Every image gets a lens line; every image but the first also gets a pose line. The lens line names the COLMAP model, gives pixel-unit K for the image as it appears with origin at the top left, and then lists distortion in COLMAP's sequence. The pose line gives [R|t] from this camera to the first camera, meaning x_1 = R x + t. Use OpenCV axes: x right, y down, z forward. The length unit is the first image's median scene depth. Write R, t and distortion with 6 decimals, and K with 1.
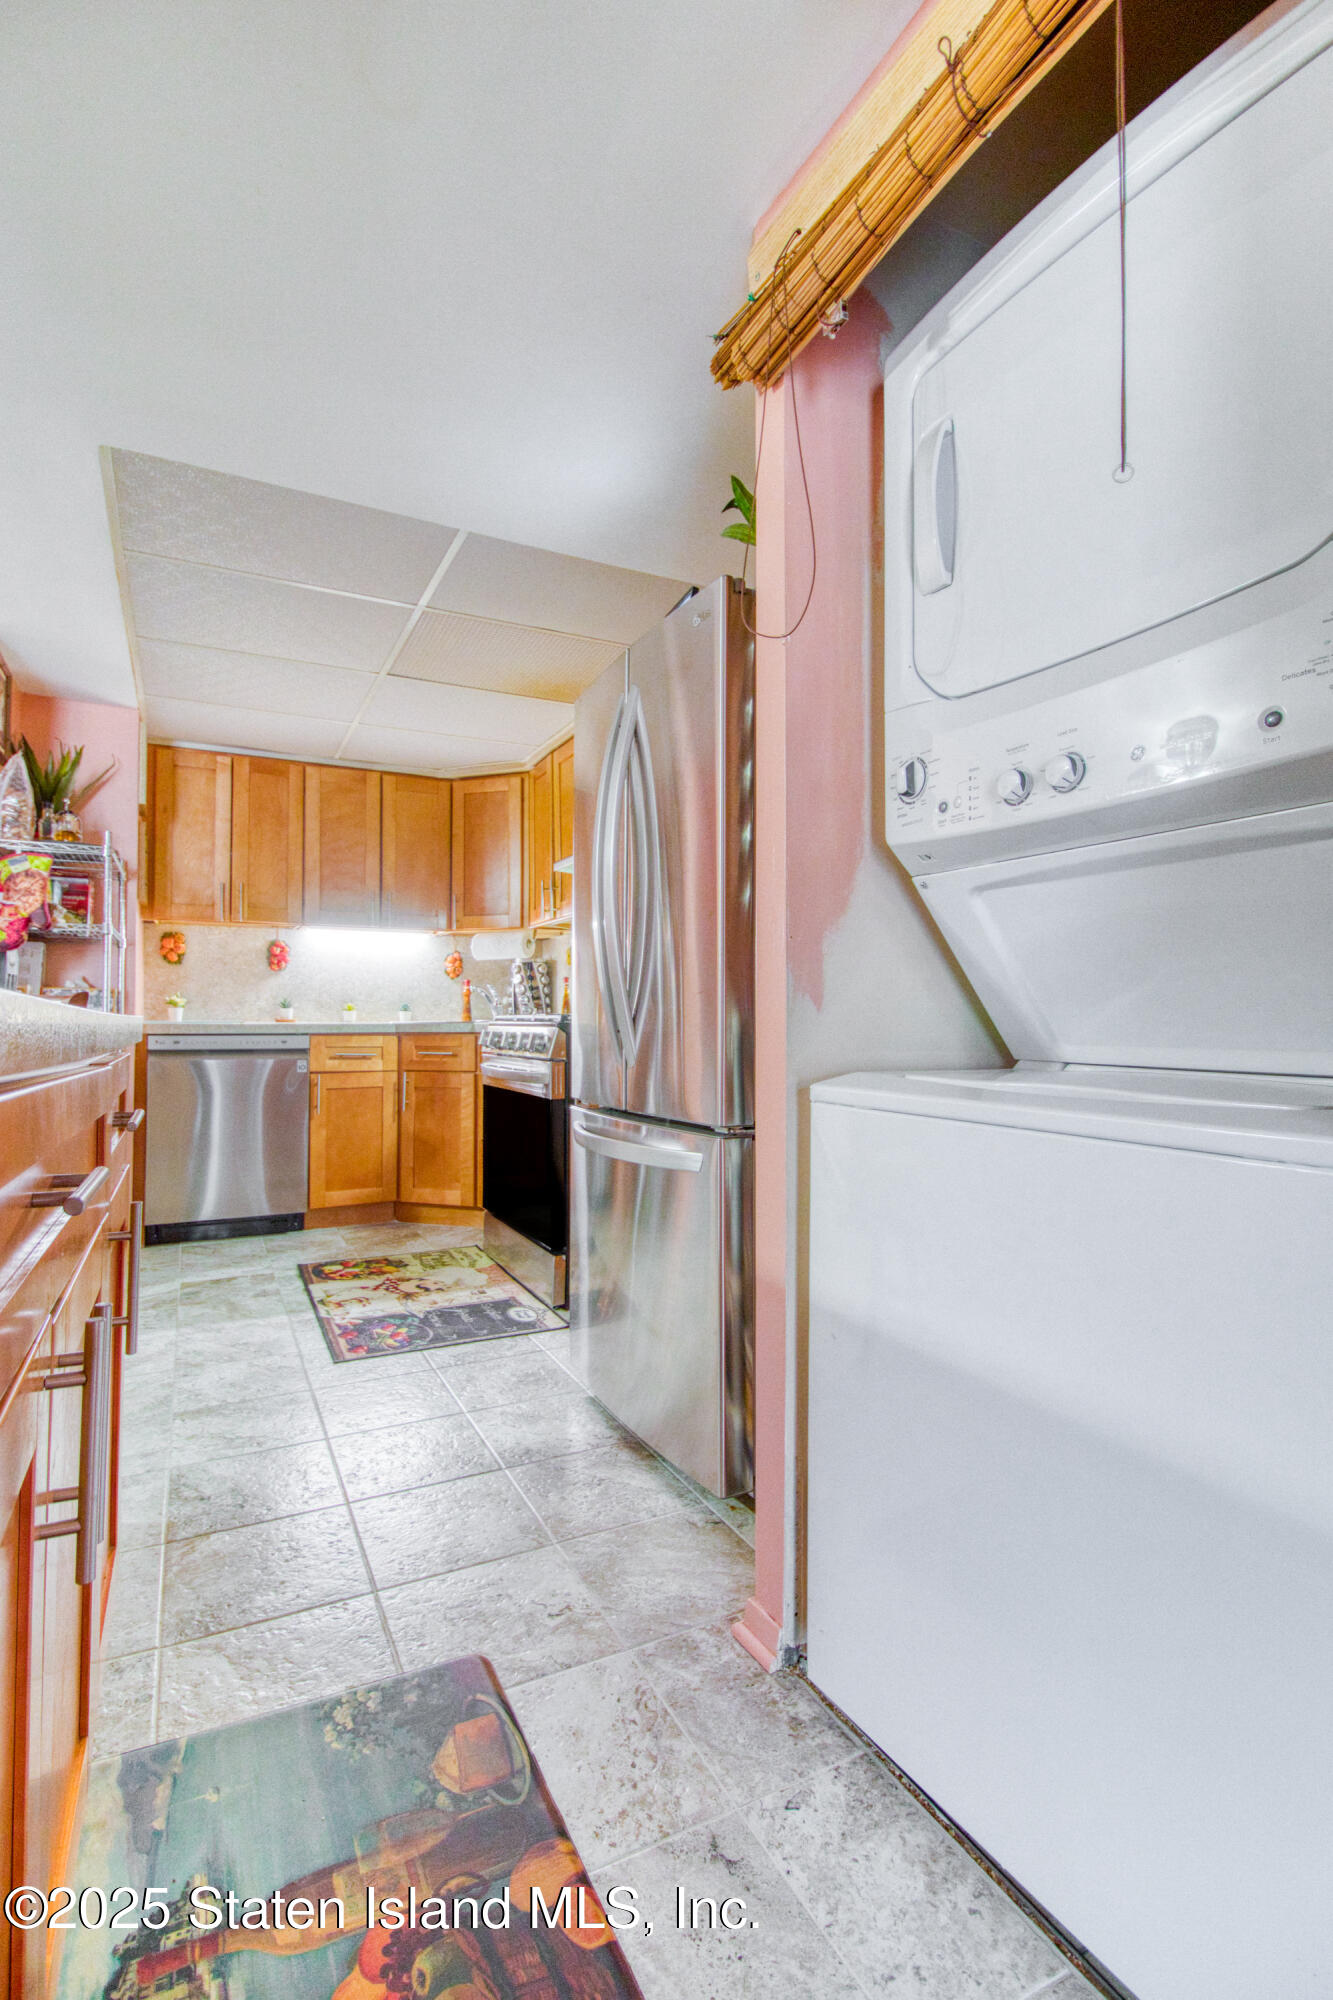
lens RADIAL K [[943.1, 0, 653.4], [0, 943.1, 1003.1], [0, 0, 1]] dist [0.012303, -0.007107]
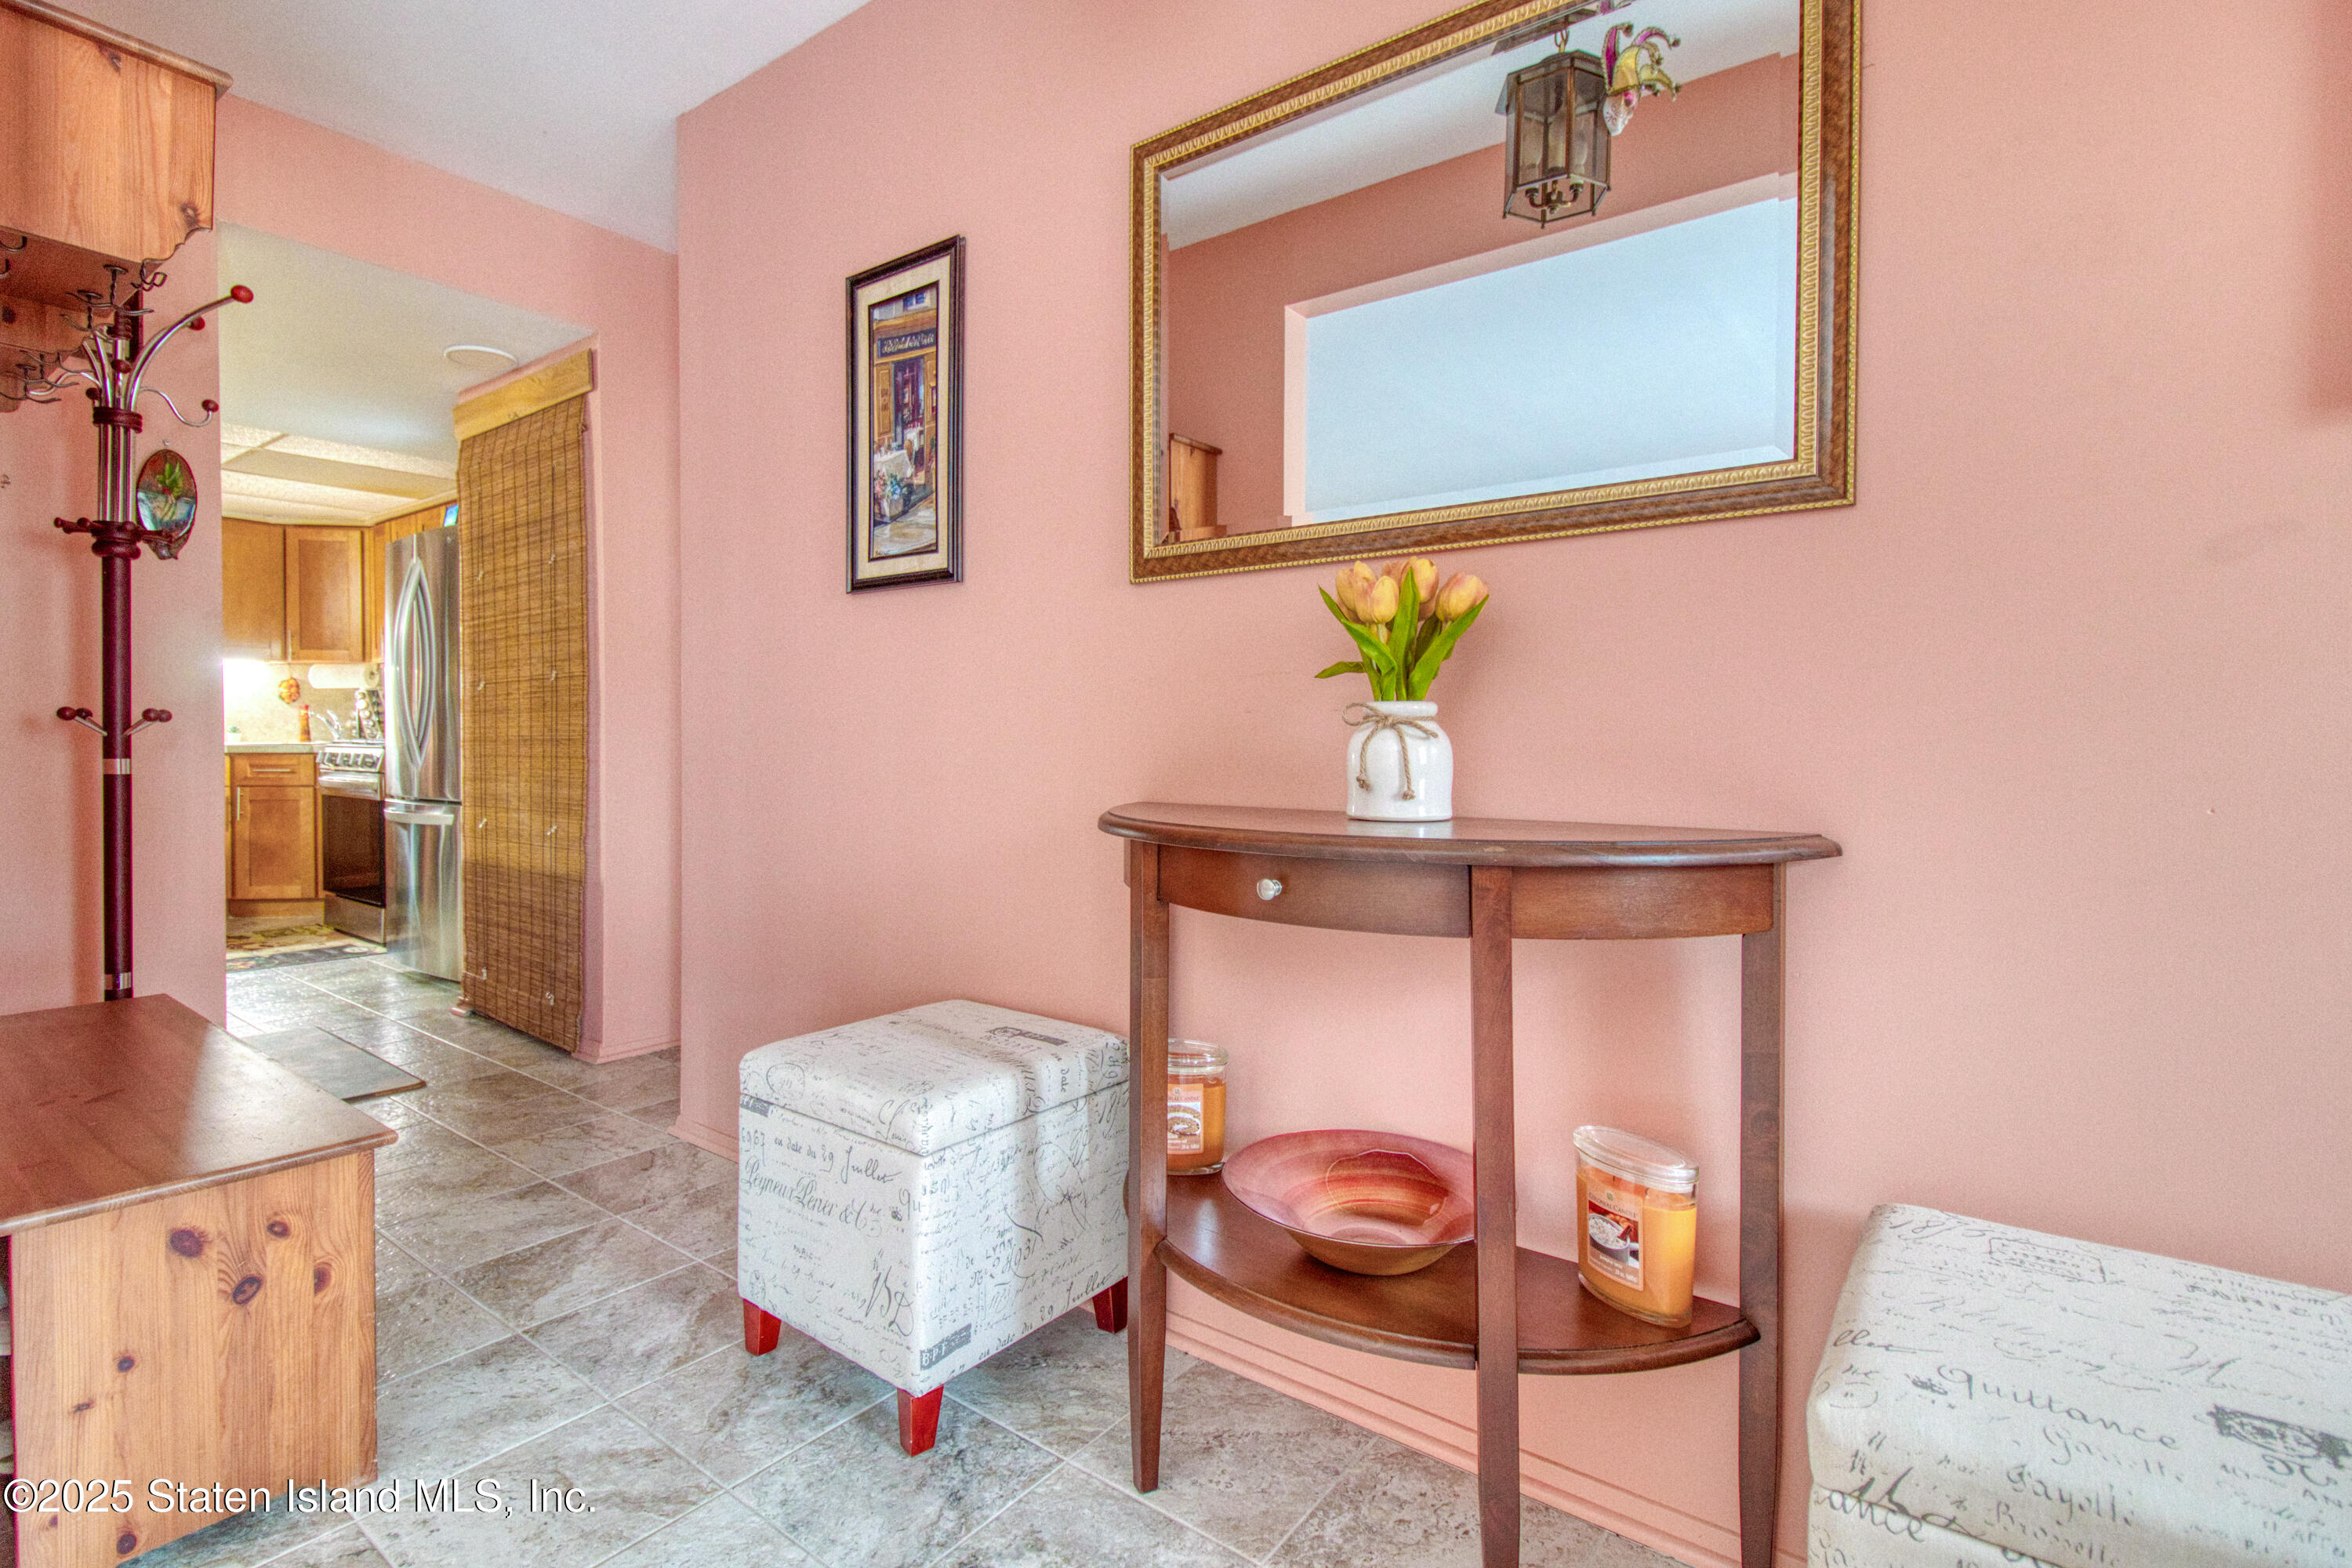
lens RADIAL K [[1109.1, 0, 1206.0], [0, 1109.1, 755.1], [0, 0, 1]] dist [0.012303, -0.007107]
pose [[0.886282, -0.006512, 0.463100, 0.173914], [-0.011140, 0.999312, 0.035373, -0.030932], [-0.463011, -0.036509, 0.885600, -0.848505]]
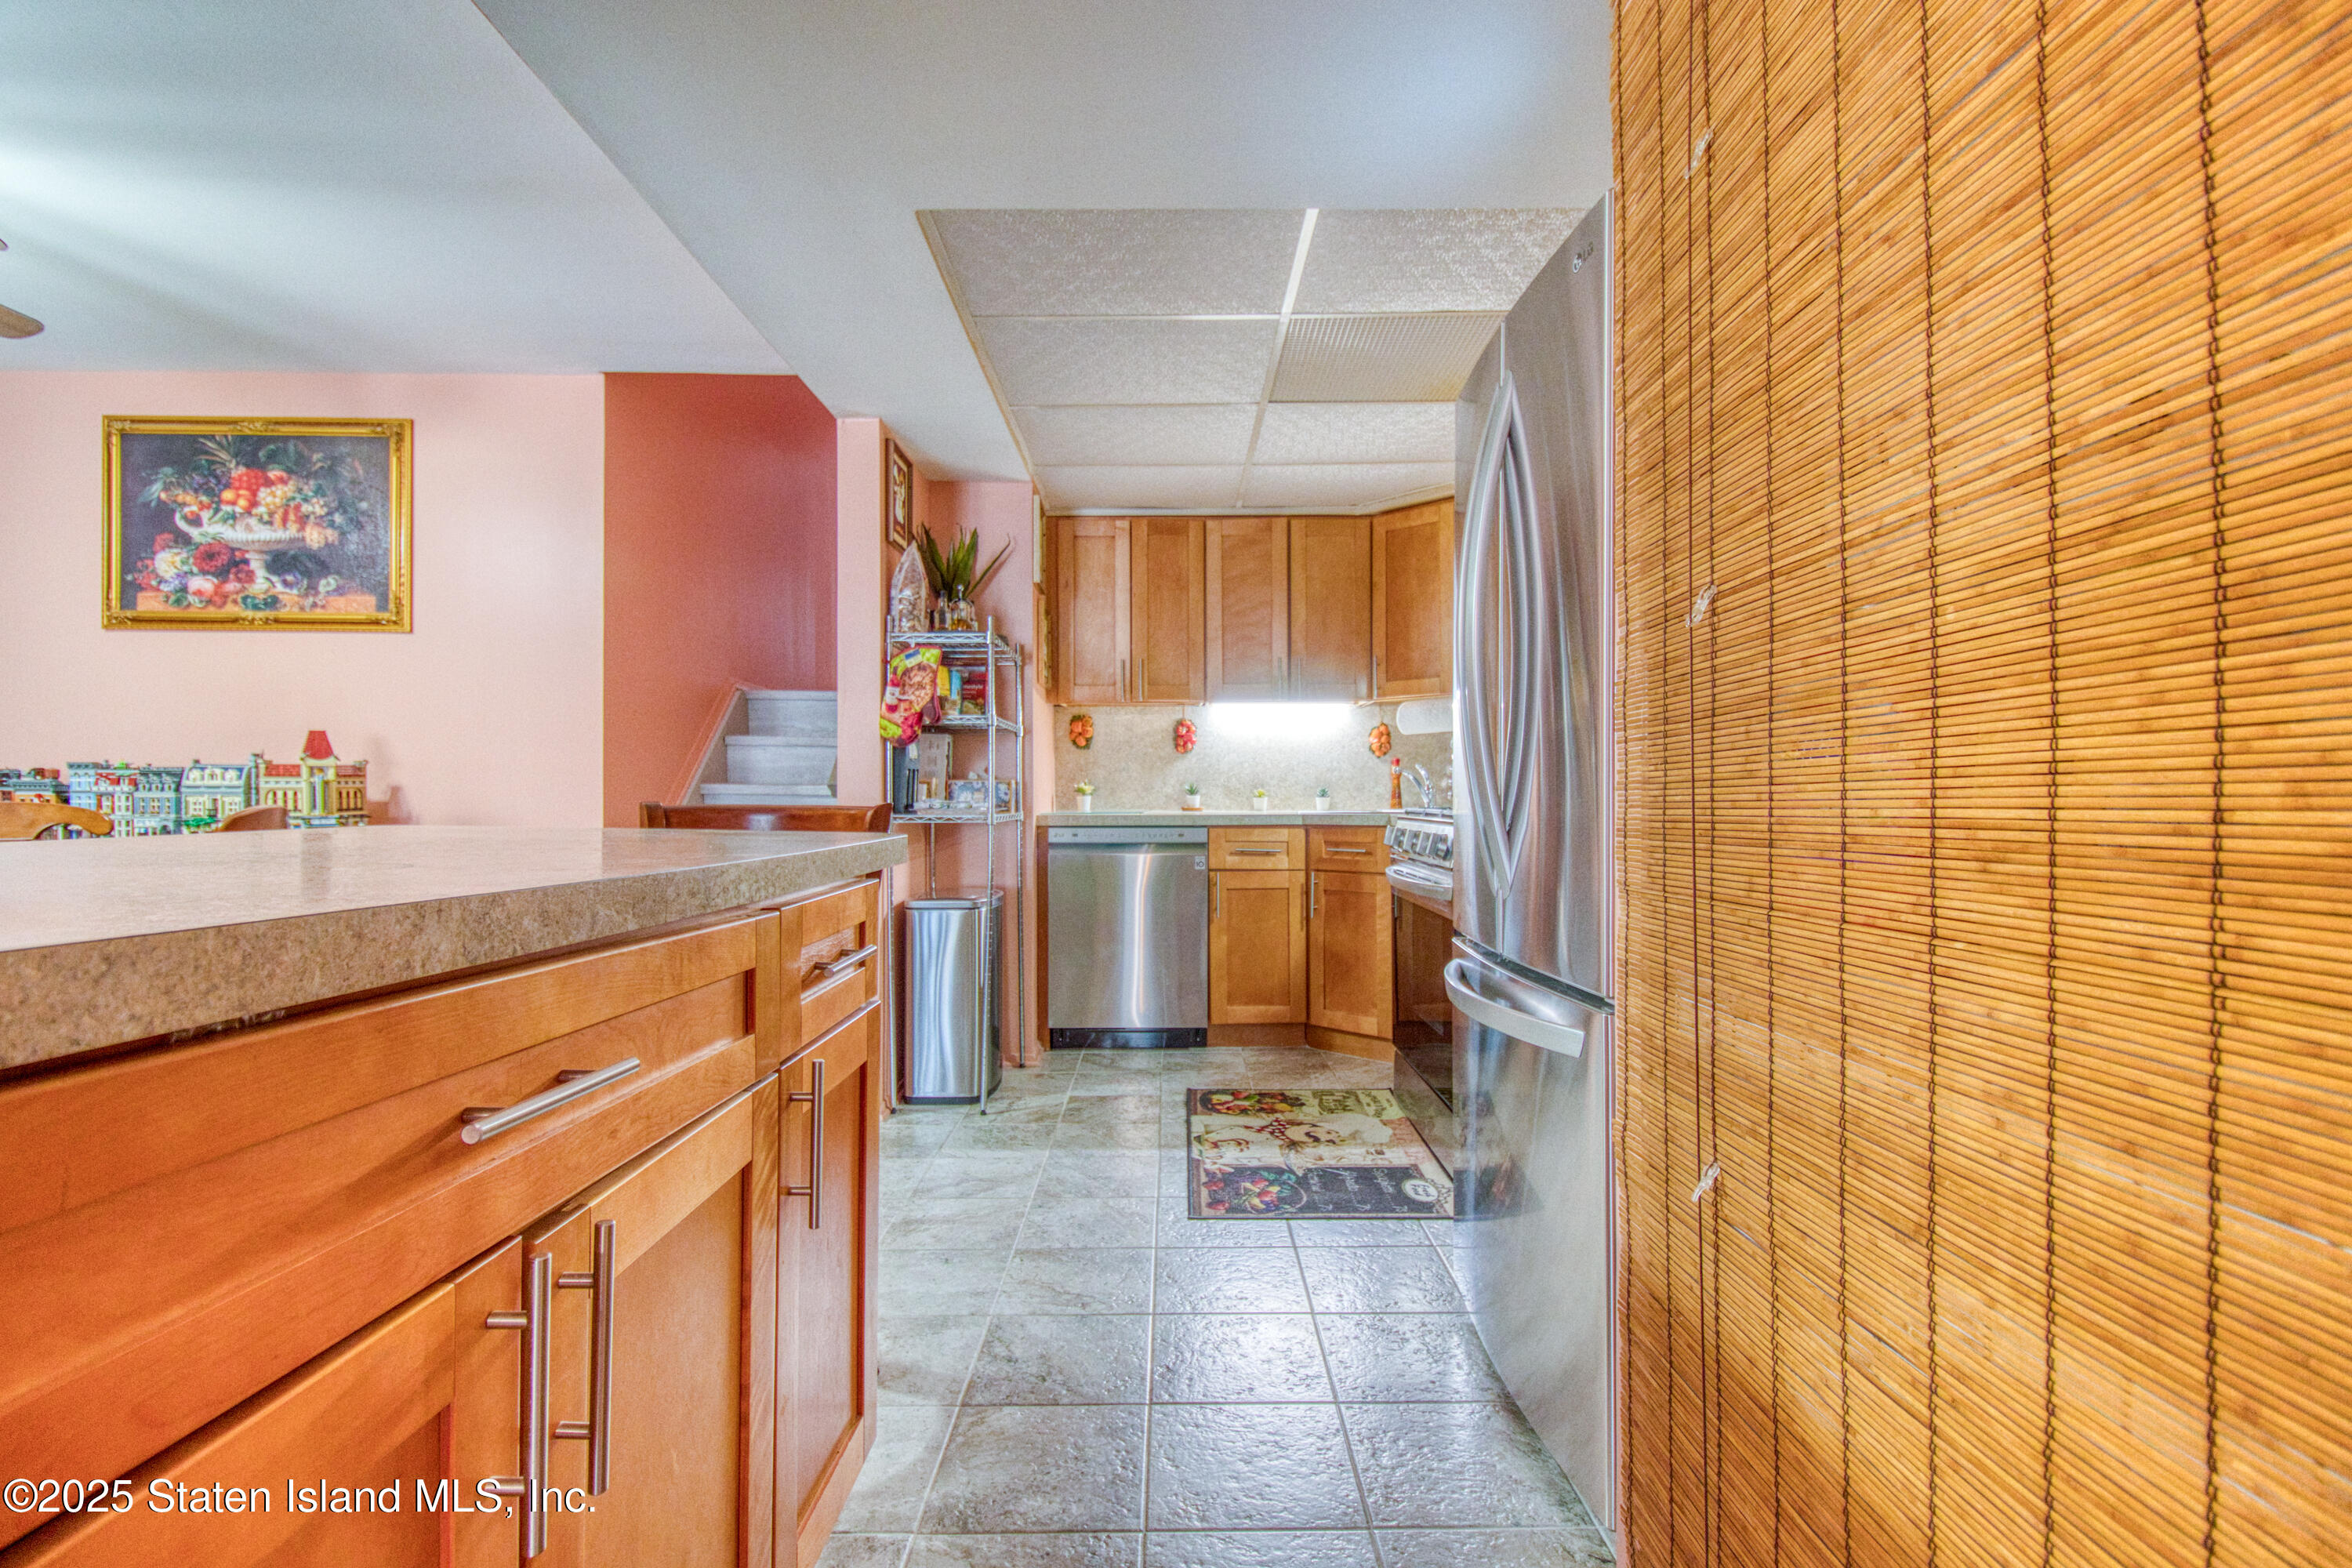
lens RADIAL K [[1109.1, 0, 1171.0], [0, 1109.1, 799.7], [0, 0, 1]] dist [0.012303, -0.007107]
pose [[0.898630, -0.004073, -0.438688, 0.065065], [0.015059, 0.999654, 0.021566, -0.016471], [0.438448, -0.025986, 0.898381, 0.062114]]
